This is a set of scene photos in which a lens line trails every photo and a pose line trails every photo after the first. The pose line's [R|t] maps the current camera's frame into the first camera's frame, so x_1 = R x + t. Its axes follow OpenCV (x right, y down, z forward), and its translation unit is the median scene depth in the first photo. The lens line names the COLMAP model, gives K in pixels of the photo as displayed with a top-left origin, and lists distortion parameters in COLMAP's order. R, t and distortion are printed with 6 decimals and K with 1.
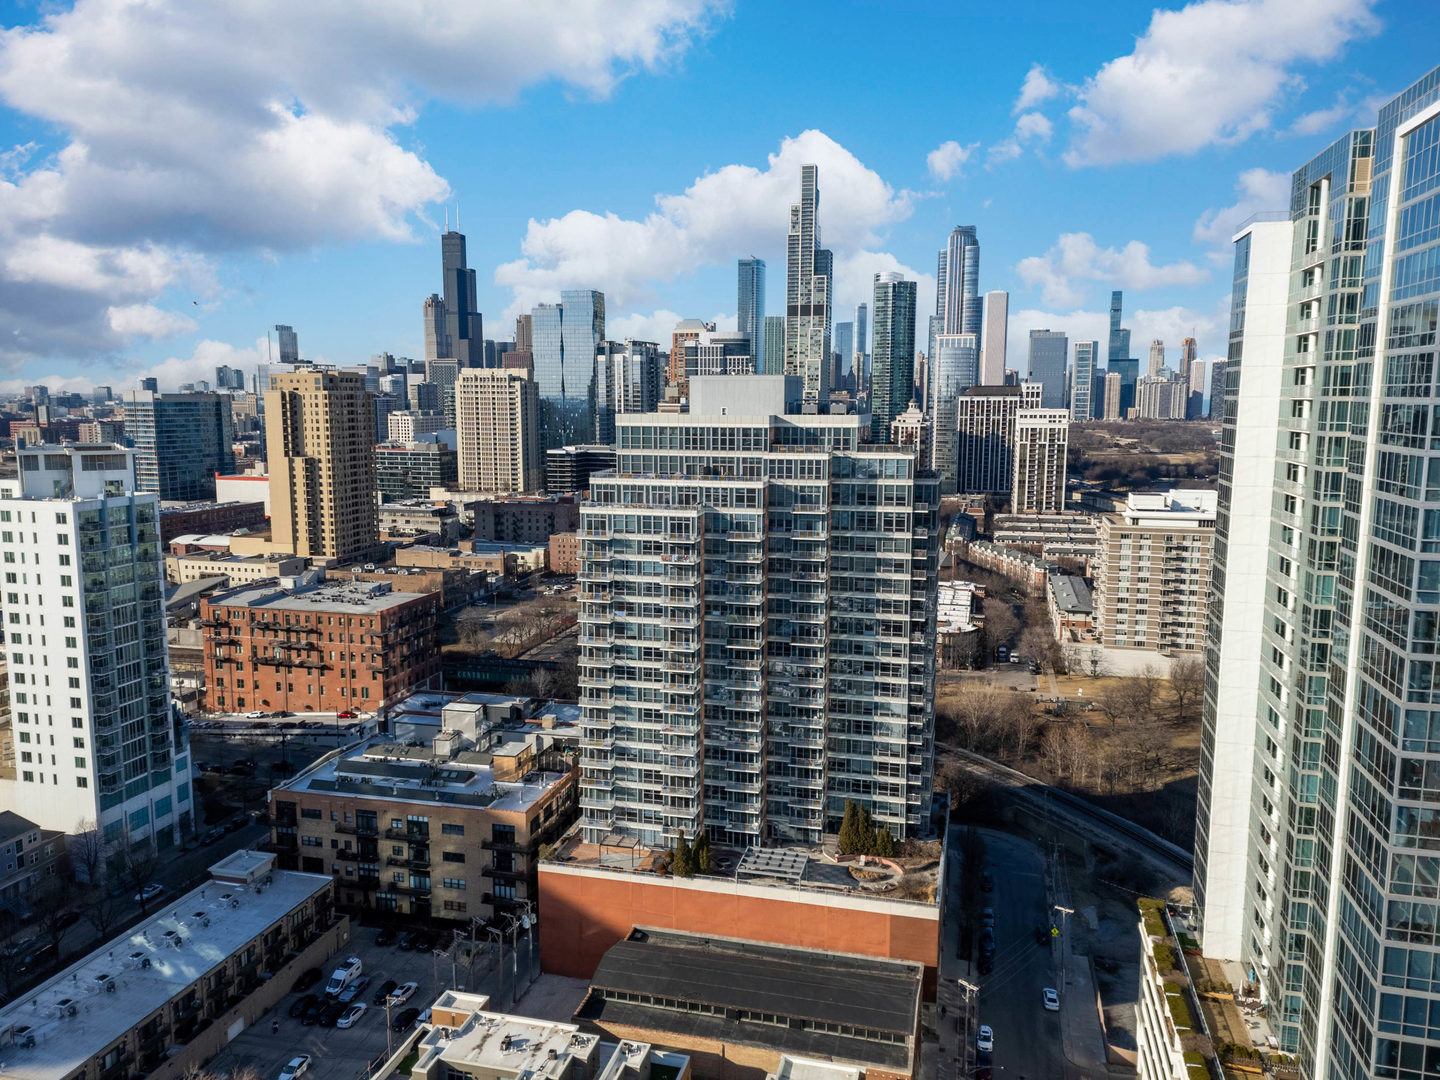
lens RADIAL K [[1047.2, 0, 718.8], [0, 1047.2, 536.5], [0, 0, 1]] dist [0.101846, -0.152032]
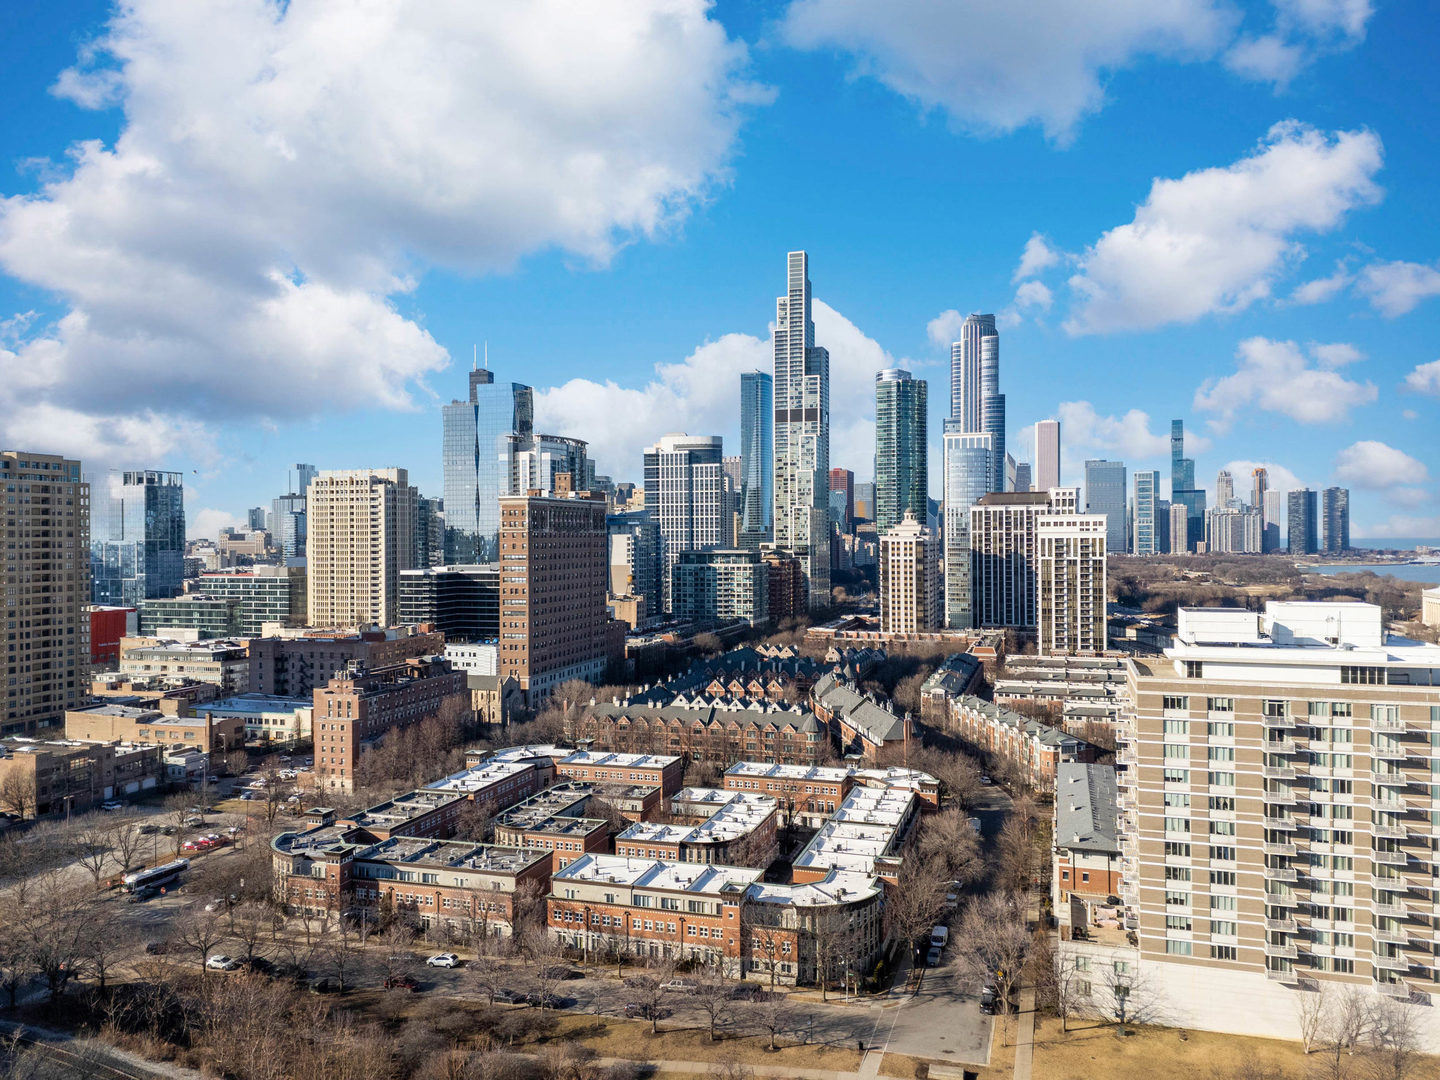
lens RADIAL K [[1048.8, 0, 720.0], [0, 1048.8, 540.0], [0, 0, 1]] dist [0.086888, -0.083385]
pose [[0.998343, -0.008365, -0.056924, 0.346148], [0.000827, 0.991359, -0.131176, -0.015148], [0.057529, 0.130912, 0.989723, 0.847549]]
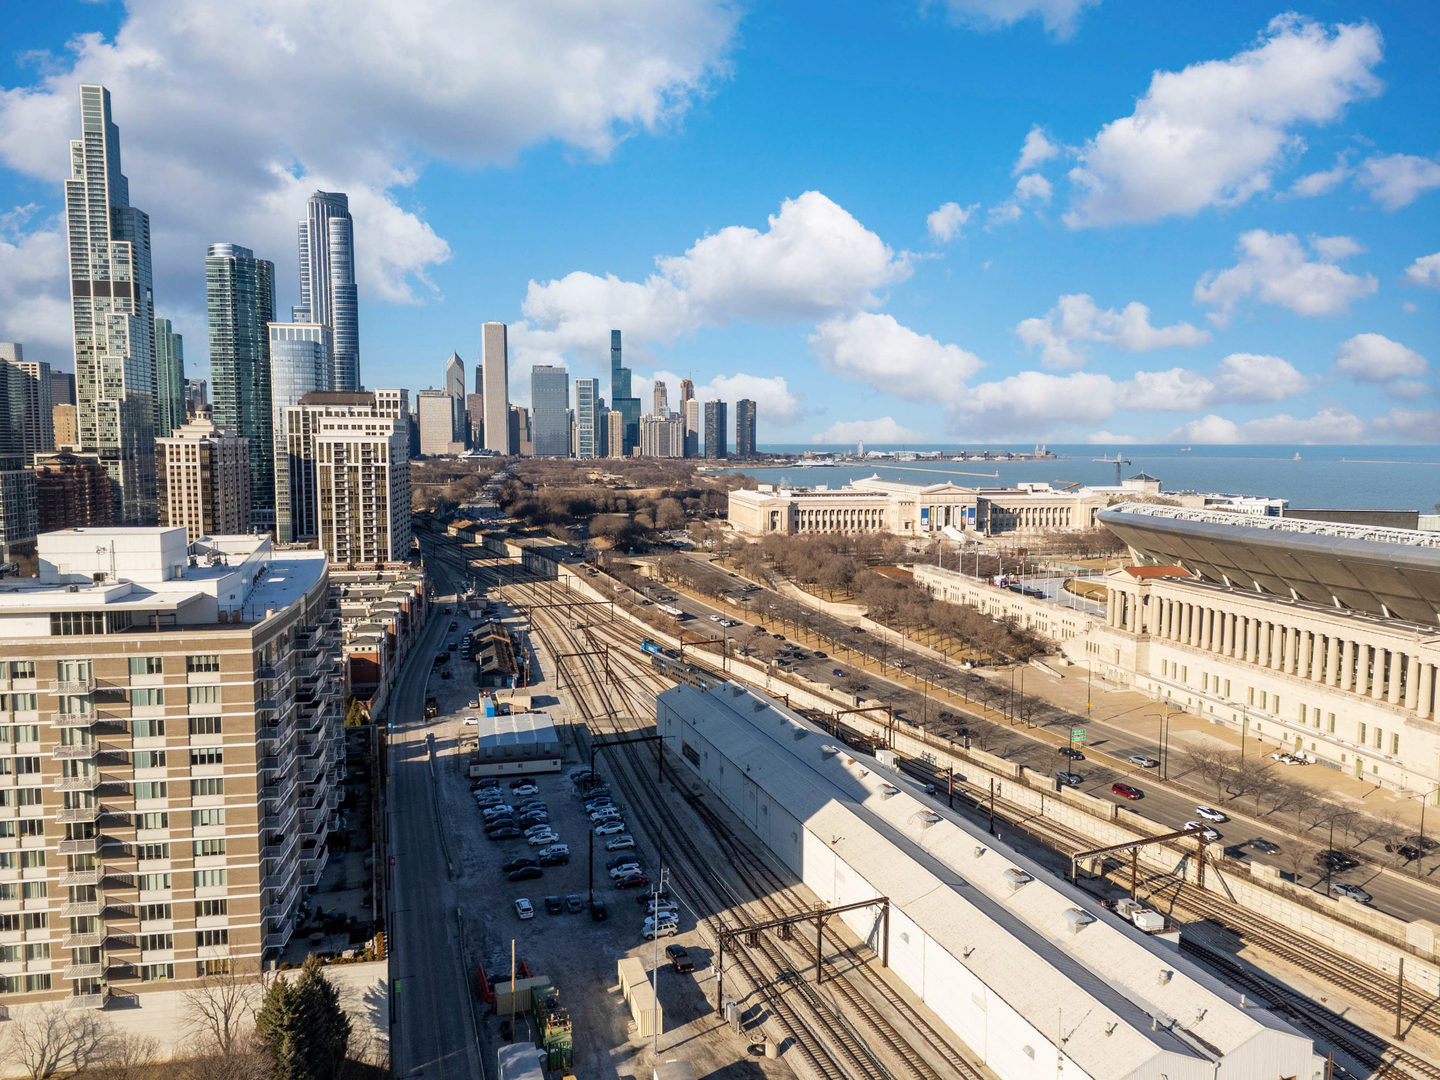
lens RADIAL K [[1056.0, 0, 746.7], [0, 1056.0, 551.2], [0, 0, 1]] dist [0.007150, 0.005165]
pose [[0.901411, -0.042517, 0.430872, 0.802072], [0.054292, 0.998412, -0.015061, -0.028674], [-0.429547, 0.036969, 0.902287, 0.924165]]
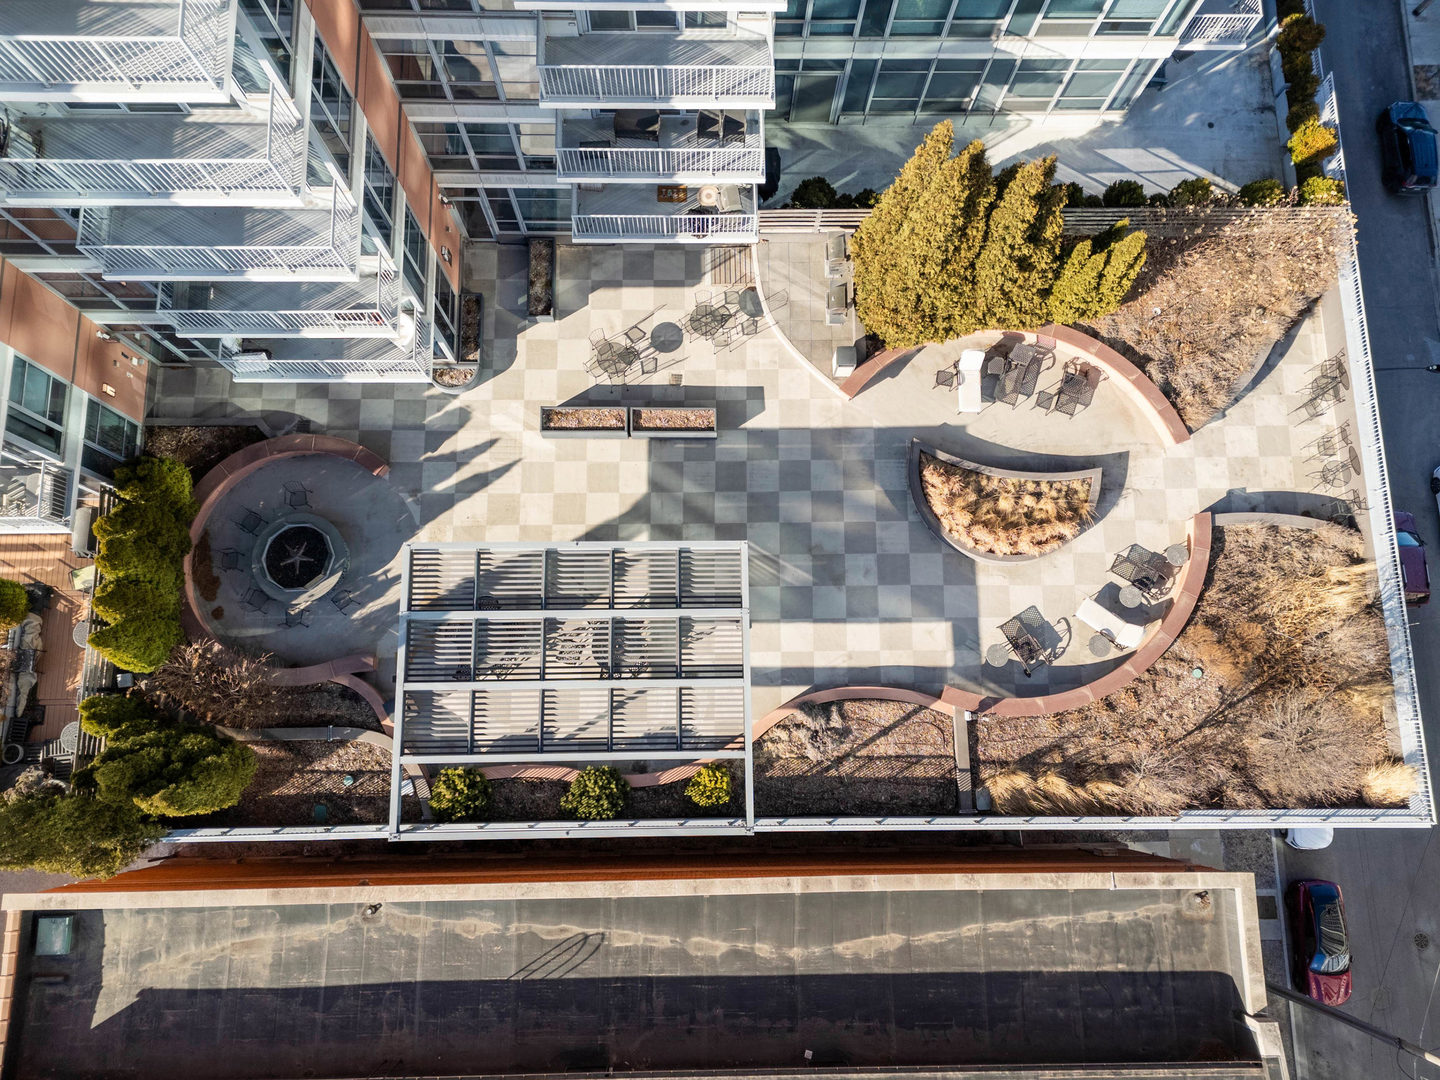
lens RADIAL K [[1075.4, 0, 719.7], [0, 1075.4, 536.4], [0, 0, 1]] dist [0.085096, -0.092742]
pose [[0.965303, -0.251503, 0.070257, 0.053085], [0.013477, 0.316673, 0.948439, 0.092693], [-0.260784, -0.914584, 0.309075, 0.732544]]
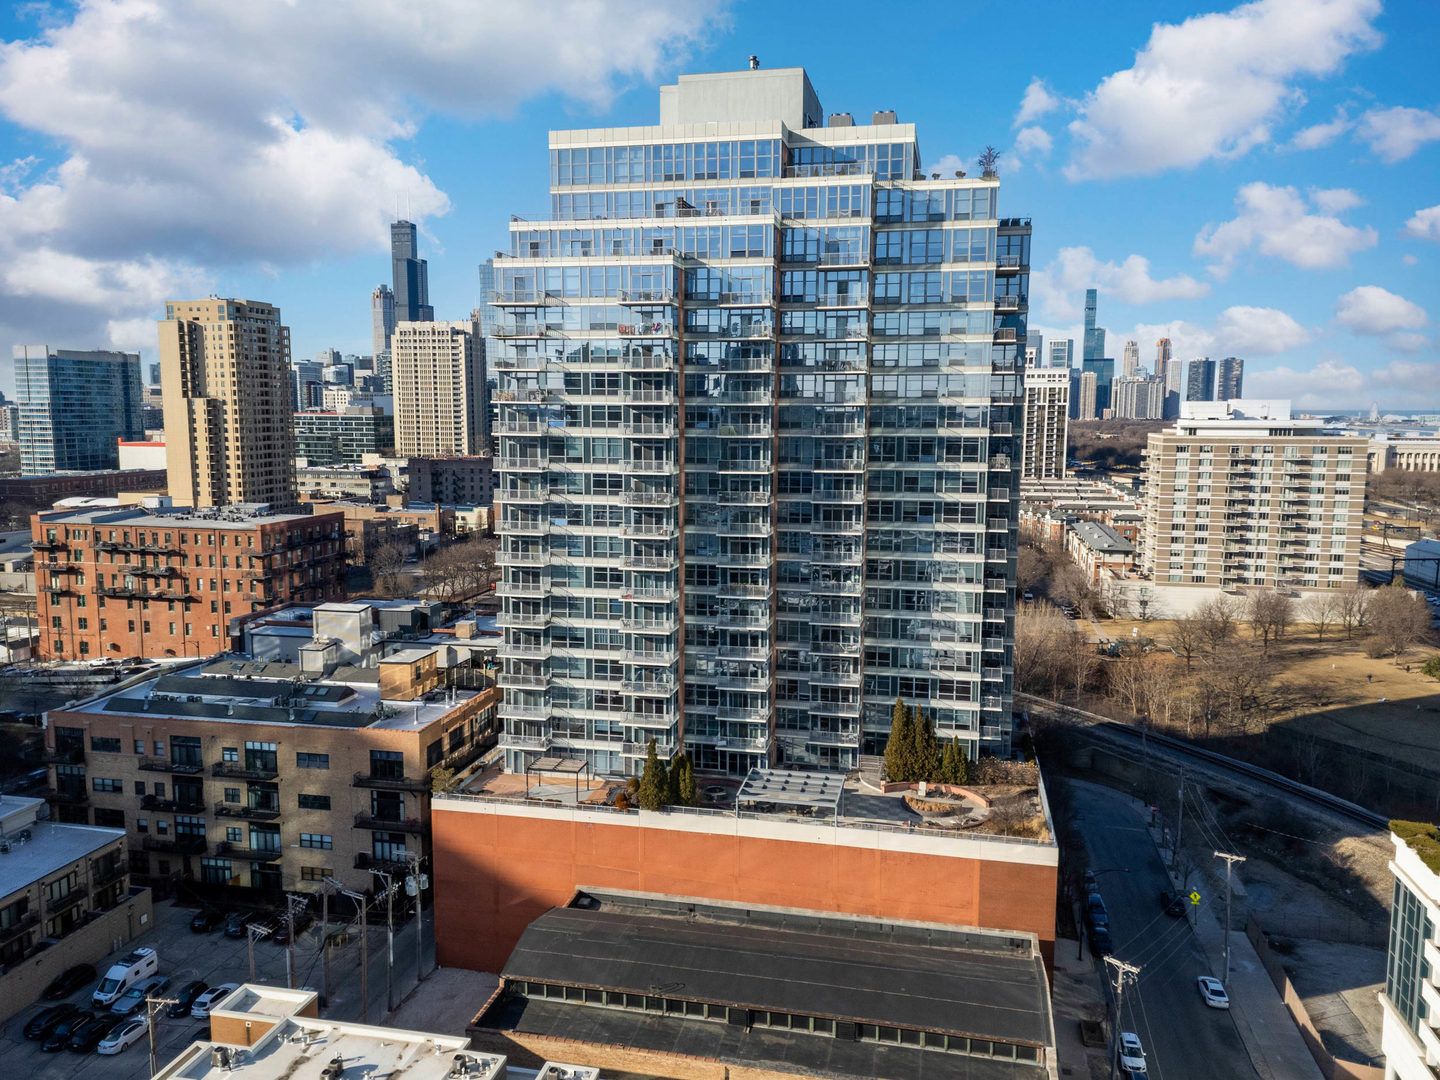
lens RADIAL K [[1075.4, 0, 719.7], [0, 1075.4, 536.4], [0, 0, 1]] dist [0.085096, -0.092742]
pose [[0.999414, -0.002381, 0.034153, -0.012091], [0.002816, 0.999915, -0.012696, 0.123491], [-0.034120, 0.012784, 0.999336, 0.253484]]
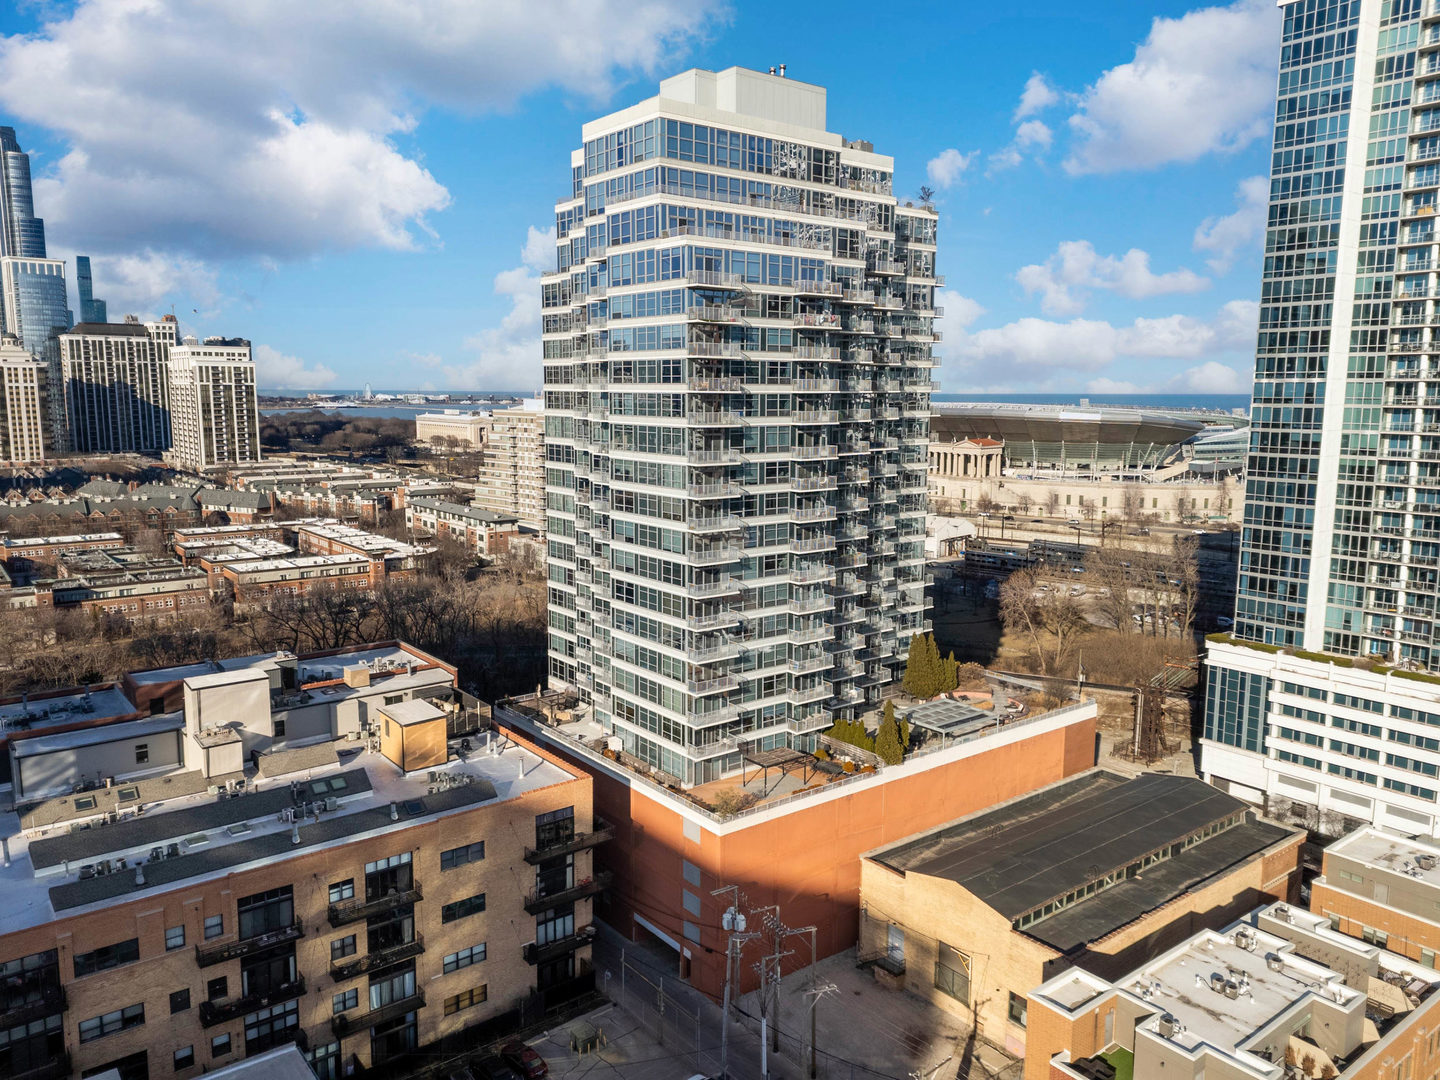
lens RADIAL K [[1048.8, 0, 720.0], [0, 1048.8, 540.0], [0, 0, 1]] dist [0.086888, -0.083385]
pose [[0.610890, -0.112335, 0.783706, -0.492382], [0.103063, 0.992743, 0.061961, 0.088088], [-0.784979, 0.042920, 0.618034, 0.492608]]
